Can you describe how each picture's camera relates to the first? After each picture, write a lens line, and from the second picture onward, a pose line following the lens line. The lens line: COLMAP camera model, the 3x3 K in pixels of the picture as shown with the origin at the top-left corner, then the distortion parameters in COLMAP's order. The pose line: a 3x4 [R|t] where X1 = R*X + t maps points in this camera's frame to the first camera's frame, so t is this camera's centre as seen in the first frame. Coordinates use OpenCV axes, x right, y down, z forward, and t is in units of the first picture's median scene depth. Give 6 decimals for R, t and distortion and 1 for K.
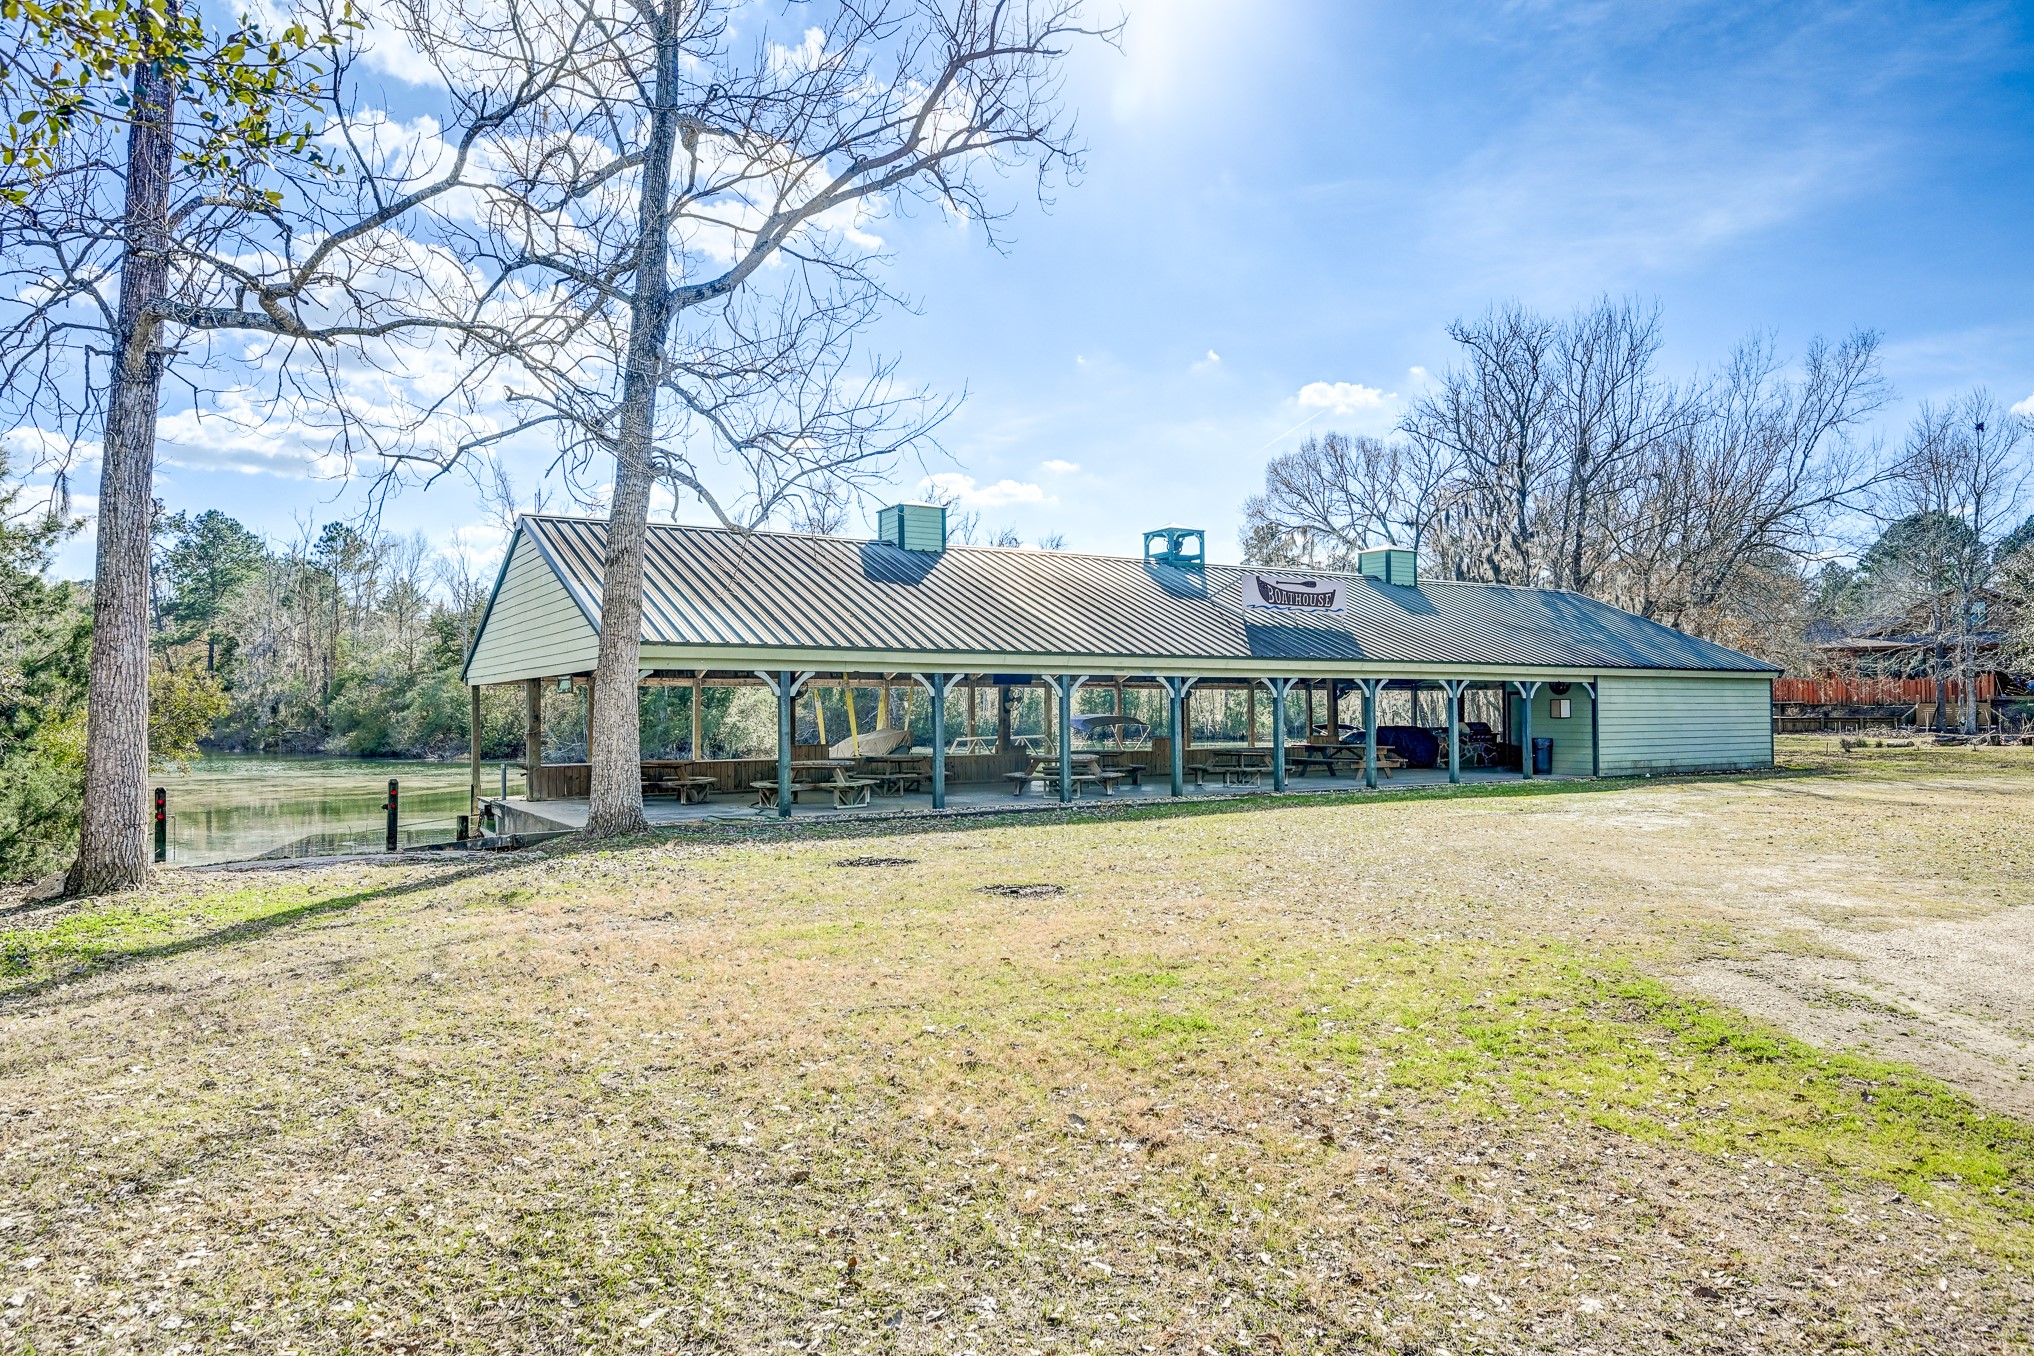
lens RADIAL K [[1246.5, 0, 1017.0], [0, 1246.5, 678.0], [0, 0, 1]] dist [0.002222, 0.000947]
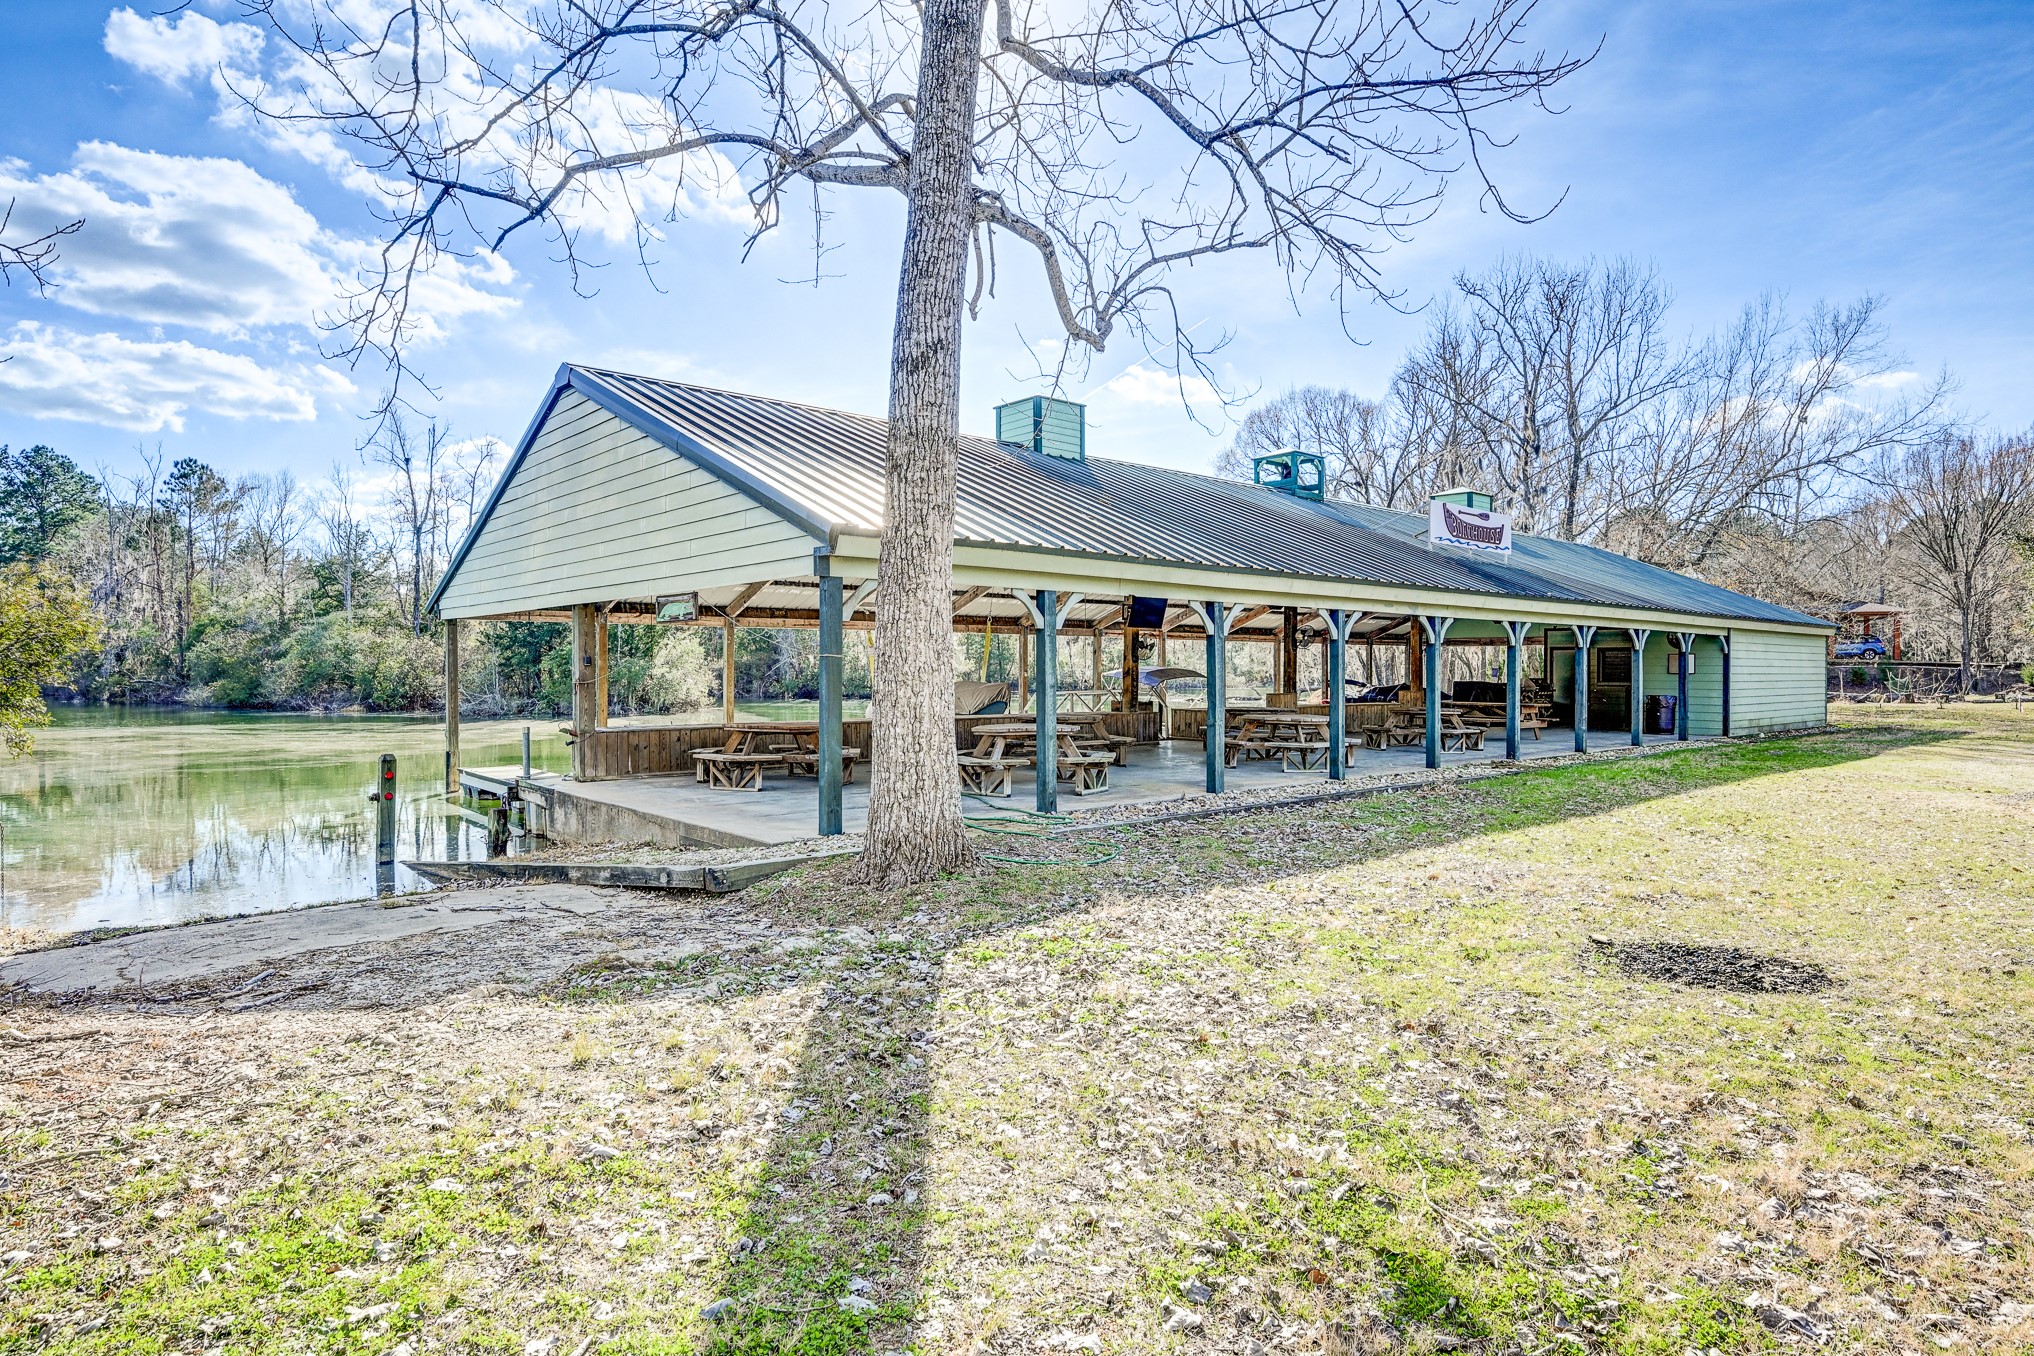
lens RADIAL K [[1096.9, 0, 1017.0], [0, 1096.9, 678.0], [0, 0, 1]] dist [0.000246, 0.000810]
pose [[0.988121, 0.006667, 0.153531, -0.076989], [-0.012167, 0.999316, 0.034914, 0.005398], [-0.153194, -0.036367, 0.987527, 0.113784]]
